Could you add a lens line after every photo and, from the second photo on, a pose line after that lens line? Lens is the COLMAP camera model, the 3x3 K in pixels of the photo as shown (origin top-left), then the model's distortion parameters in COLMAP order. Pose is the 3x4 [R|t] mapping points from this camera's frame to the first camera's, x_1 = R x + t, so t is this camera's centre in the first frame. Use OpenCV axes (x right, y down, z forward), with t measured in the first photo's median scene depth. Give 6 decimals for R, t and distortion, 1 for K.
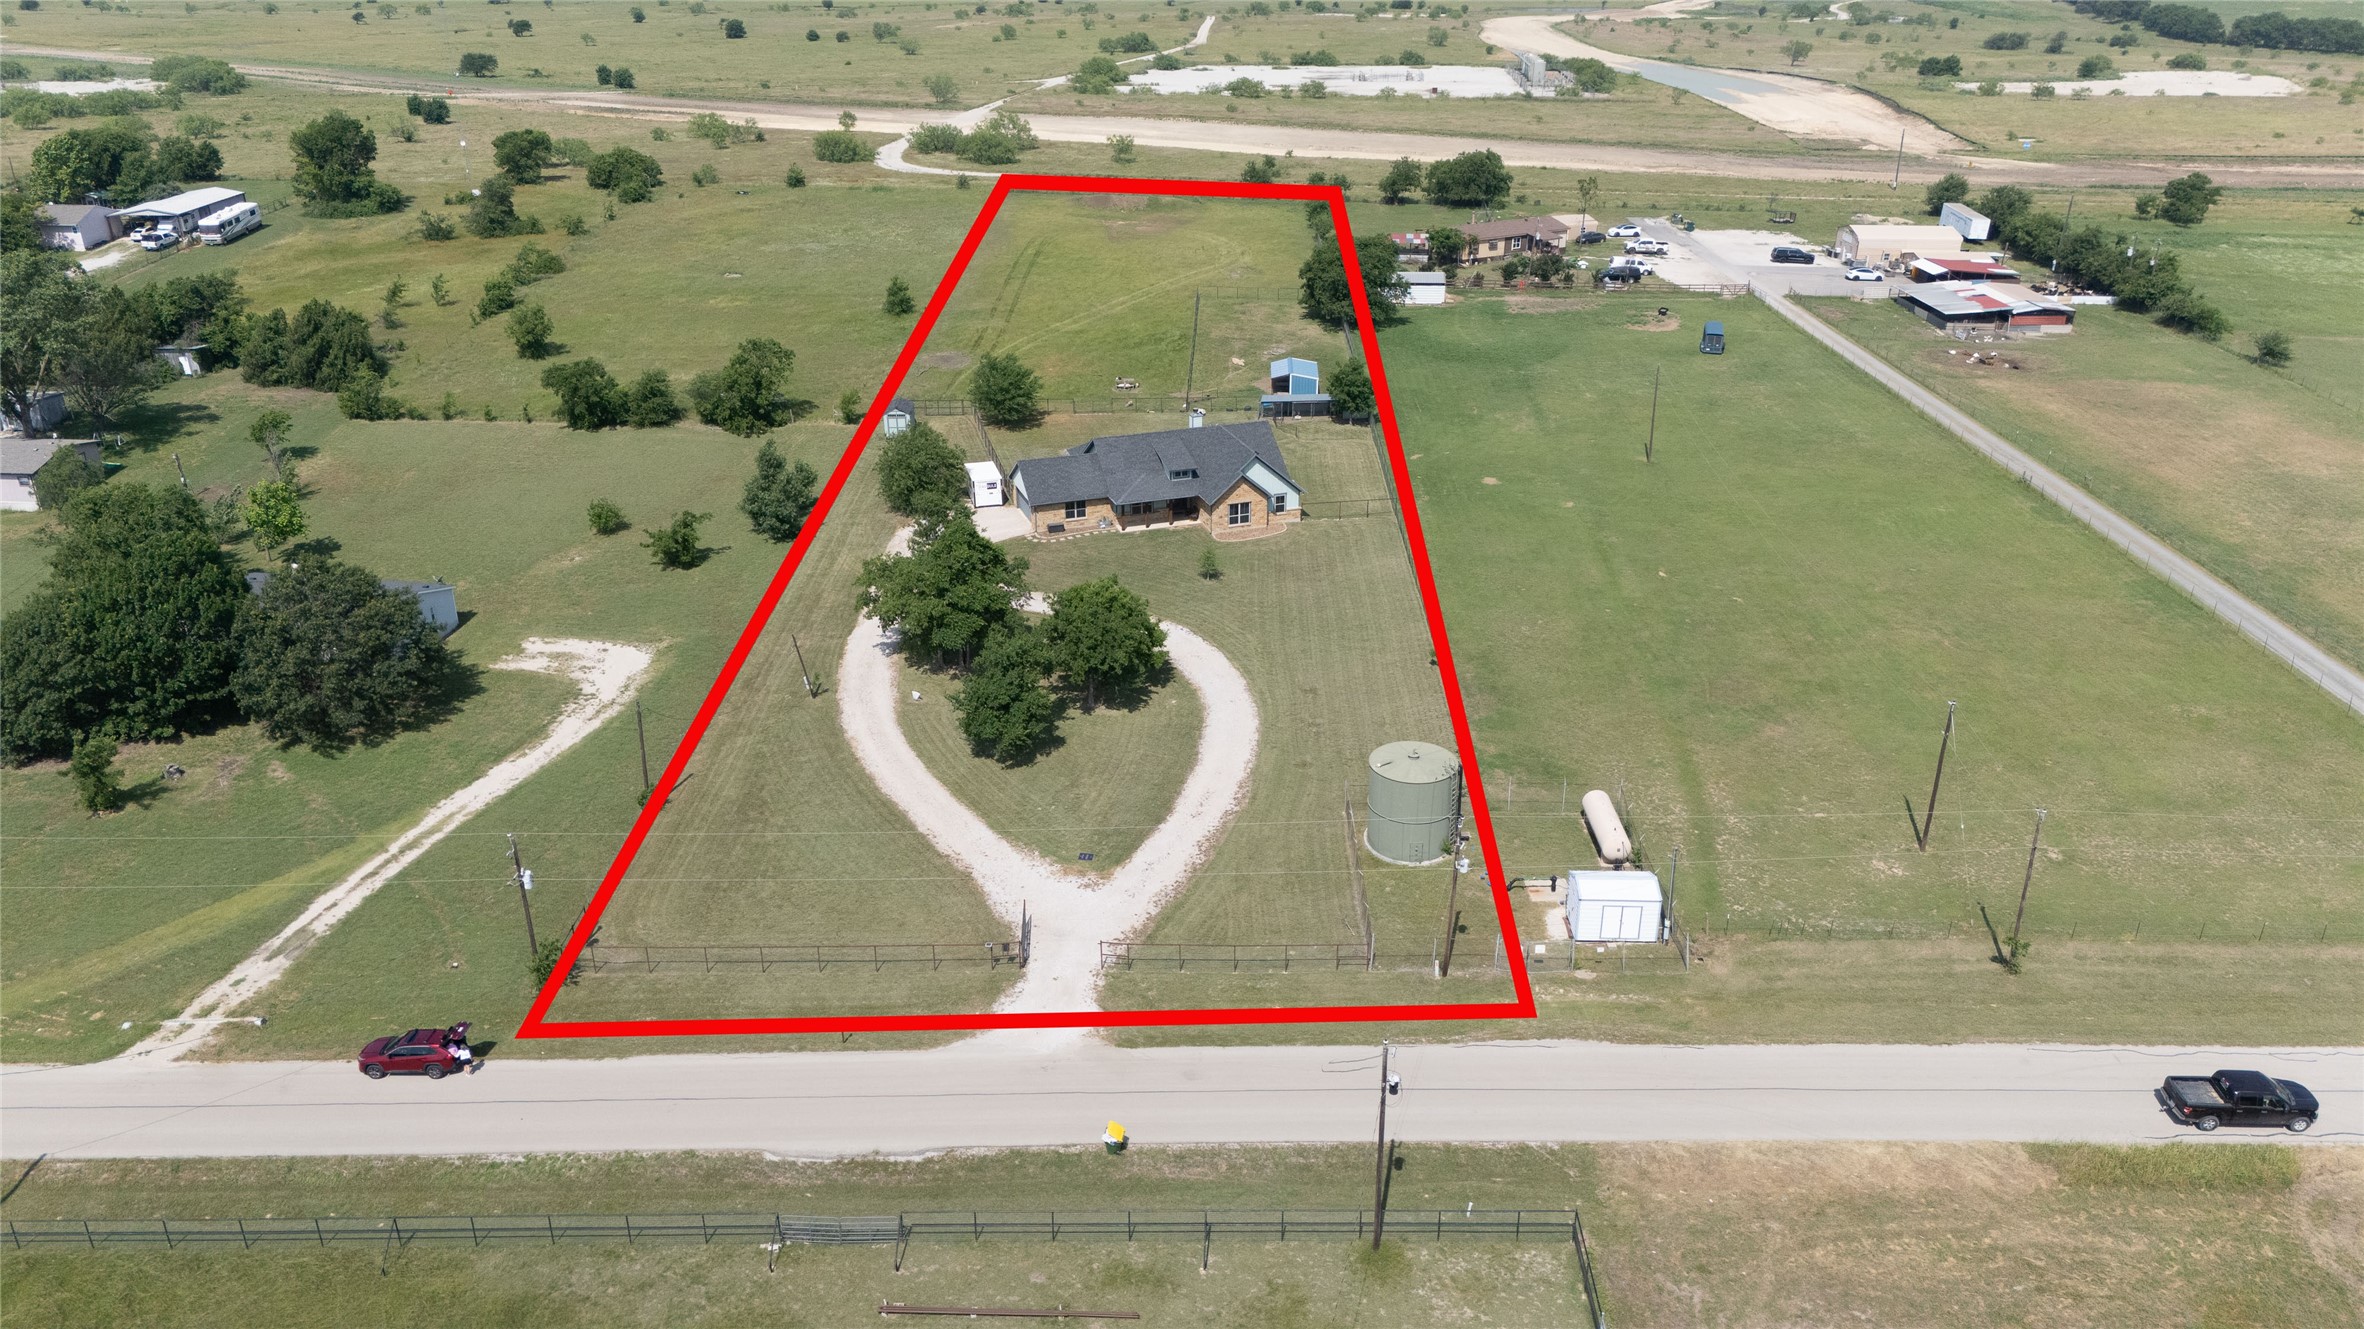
lens RADIAL K [[1702.8, 0, 1182.0], [0, 1702.8, 664.5], [0, 0, 1]] dist [0.074514, -0.081954]
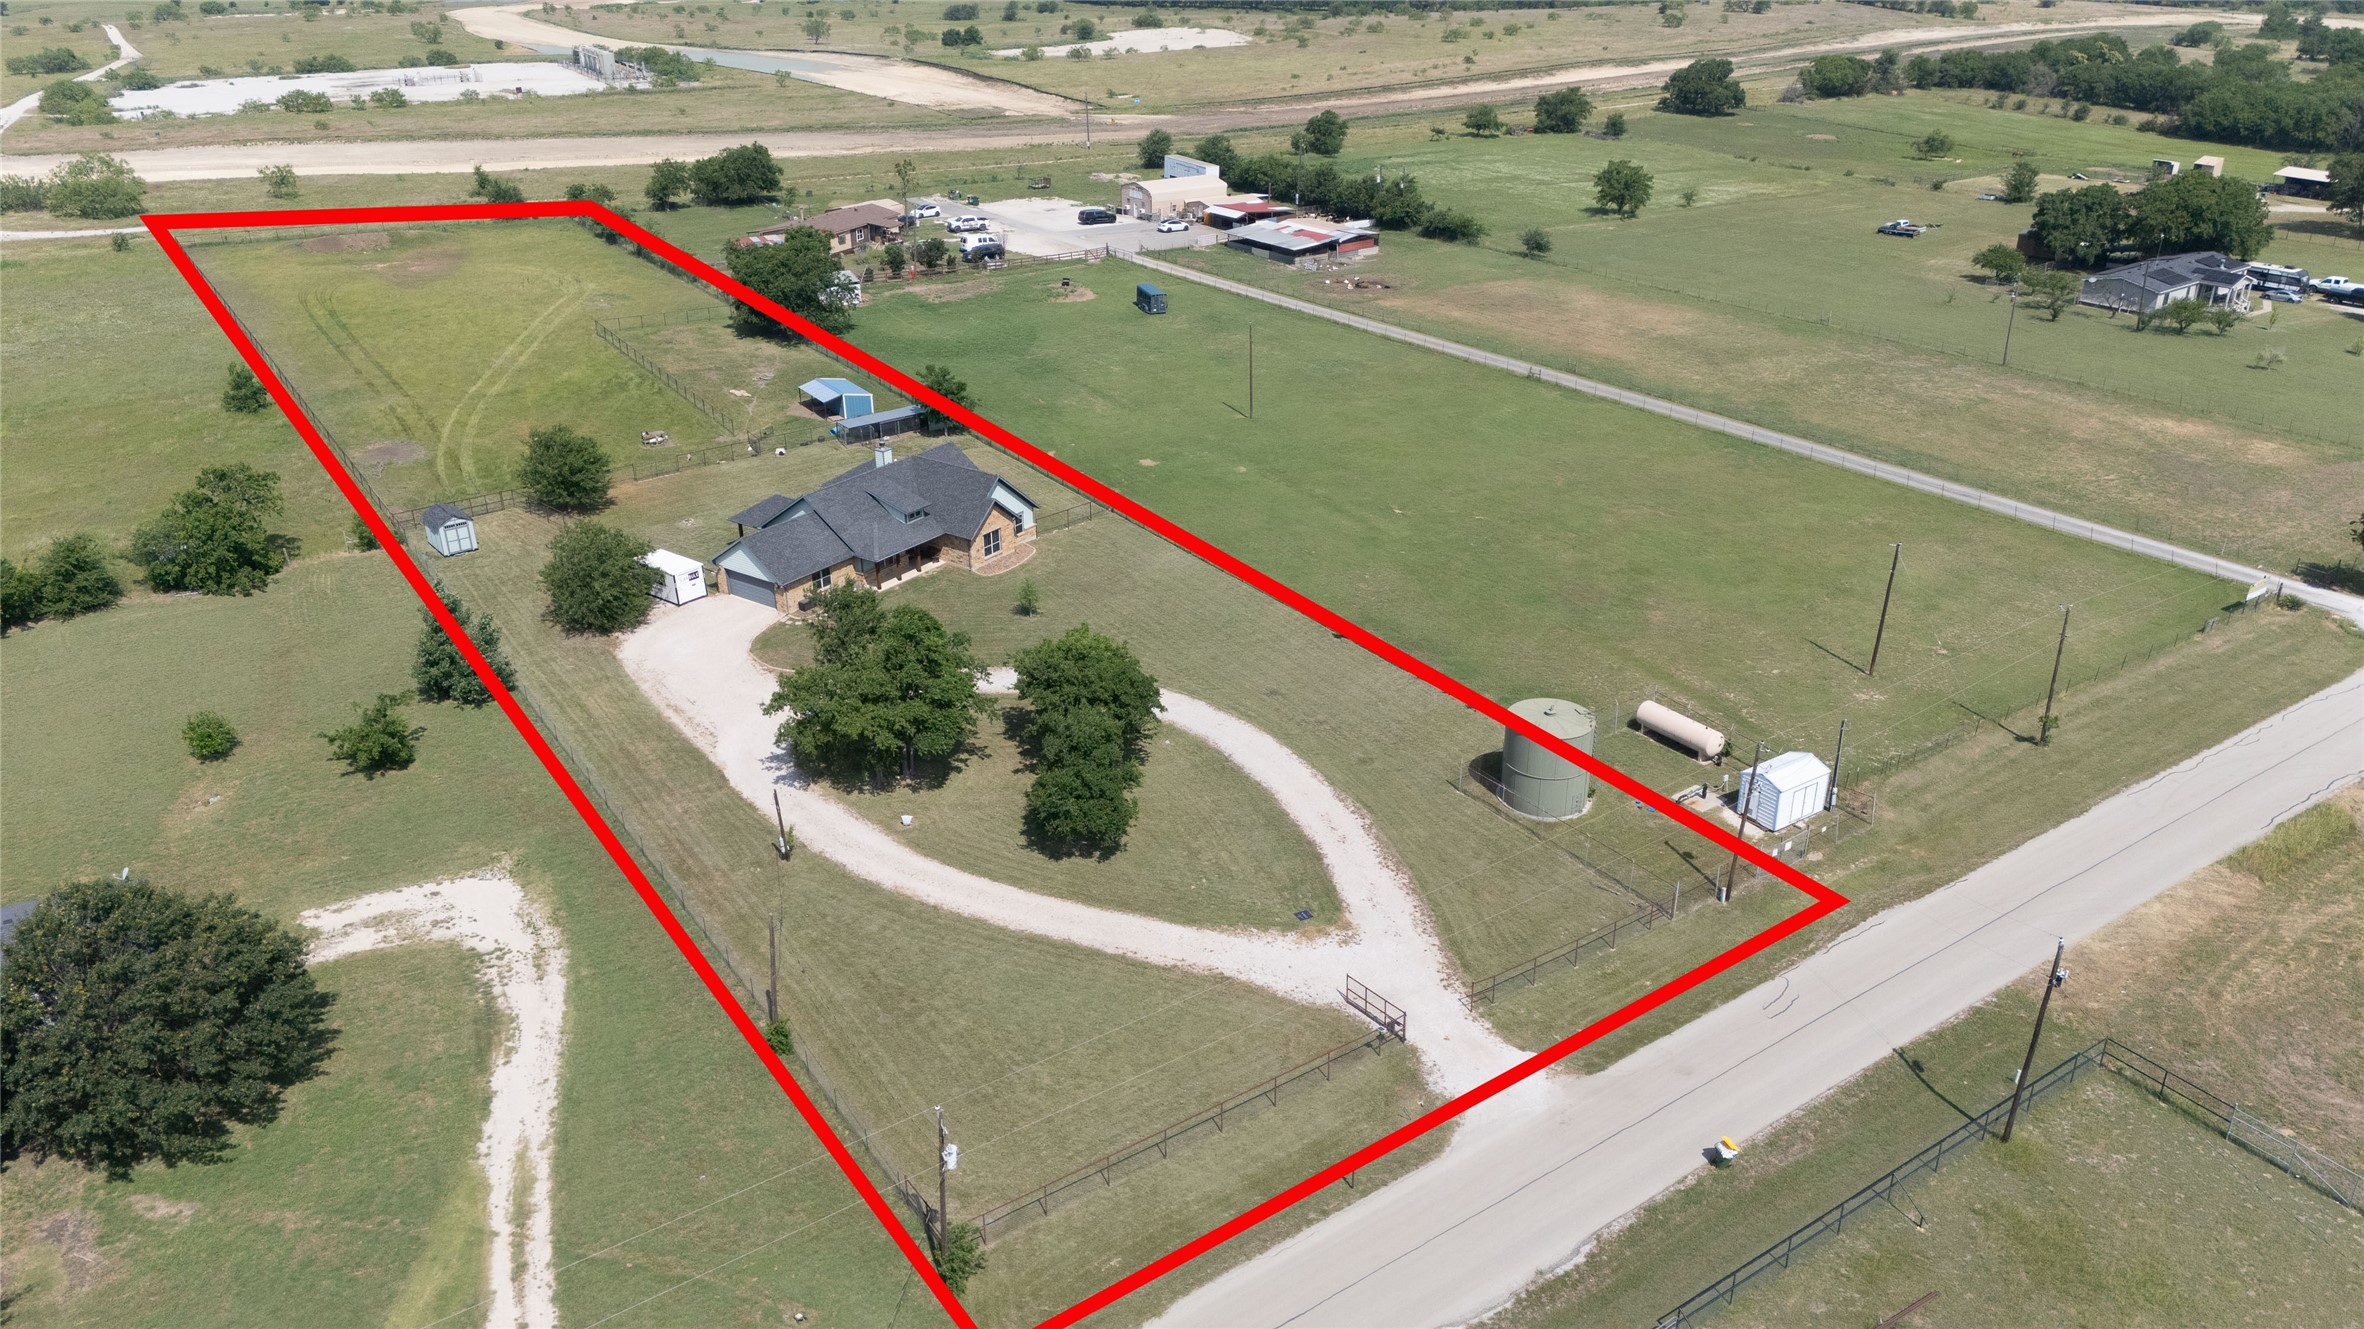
lens RADIAL K [[1714.8, 0, 1182.0], [0, 1714.8, 664.5], [0, 0, 1]] dist [0.060773, -0.049874]
pose [[0.820724, -0.250352, 0.513553, -0.233439], [0.247665, 0.965932, 0.075081, -0.043514], [-0.514854, 0.065569, 0.854767, 0.101860]]
